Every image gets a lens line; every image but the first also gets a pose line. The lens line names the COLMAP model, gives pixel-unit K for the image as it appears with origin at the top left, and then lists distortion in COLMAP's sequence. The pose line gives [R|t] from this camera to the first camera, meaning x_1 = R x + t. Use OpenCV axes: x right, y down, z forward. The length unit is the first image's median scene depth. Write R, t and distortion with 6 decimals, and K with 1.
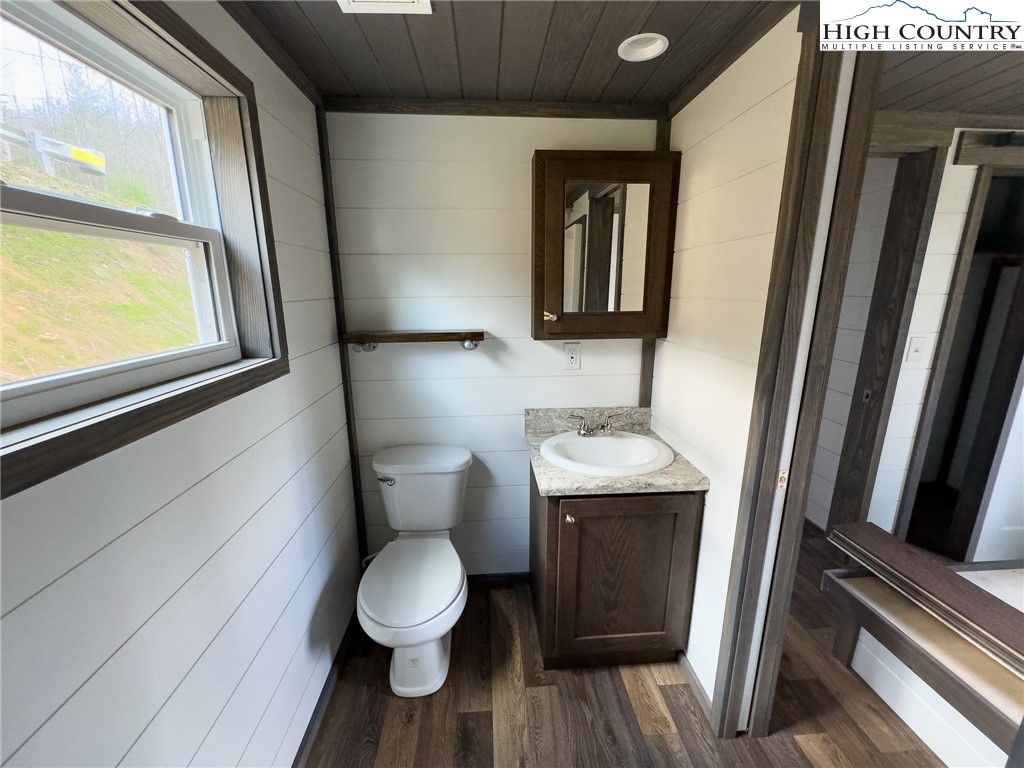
lens RADIAL K [[413.2, 0, 512.0], [0, 413.2, 384.0], [0, 0, 1]] dist [0.000751, 0.000163]
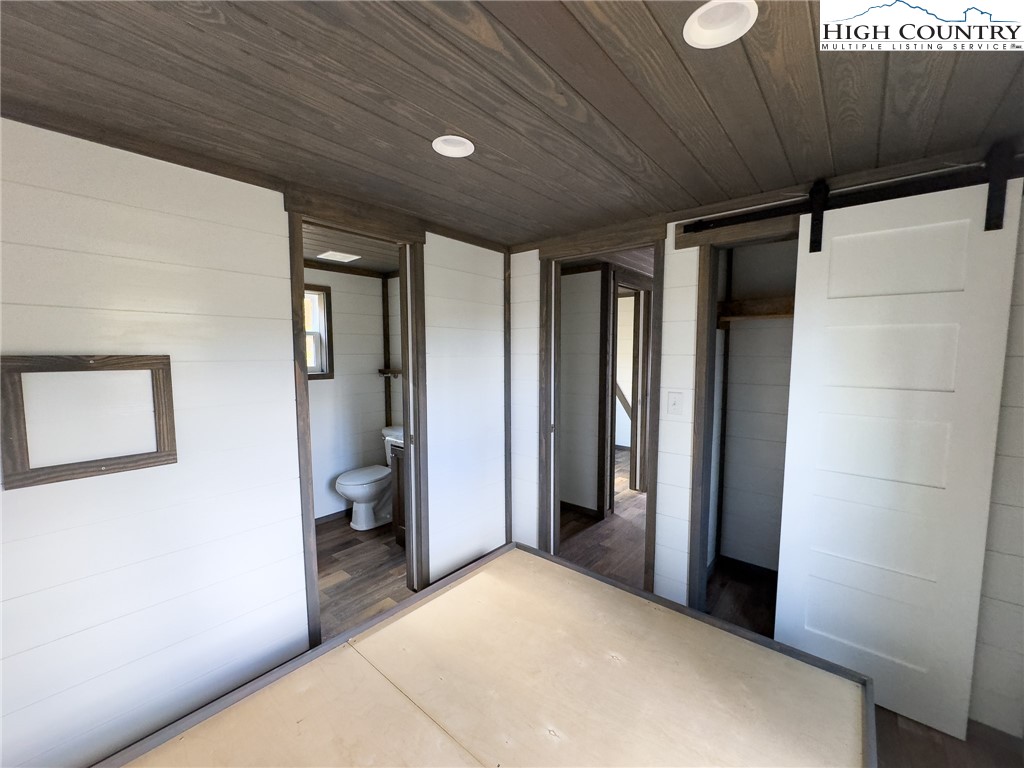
lens RADIAL K [[413.2, 0, 512.0], [0, 413.2, 384.0], [0, 0, 1]] dist [0.000751, 0.000163]
pose [[0.718192, 0.056420, -0.693553, 1.670901], [-0.156737, 0.984210, -0.082241, 0.033127], [0.677963, 0.167770, 0.715695, -0.130849]]
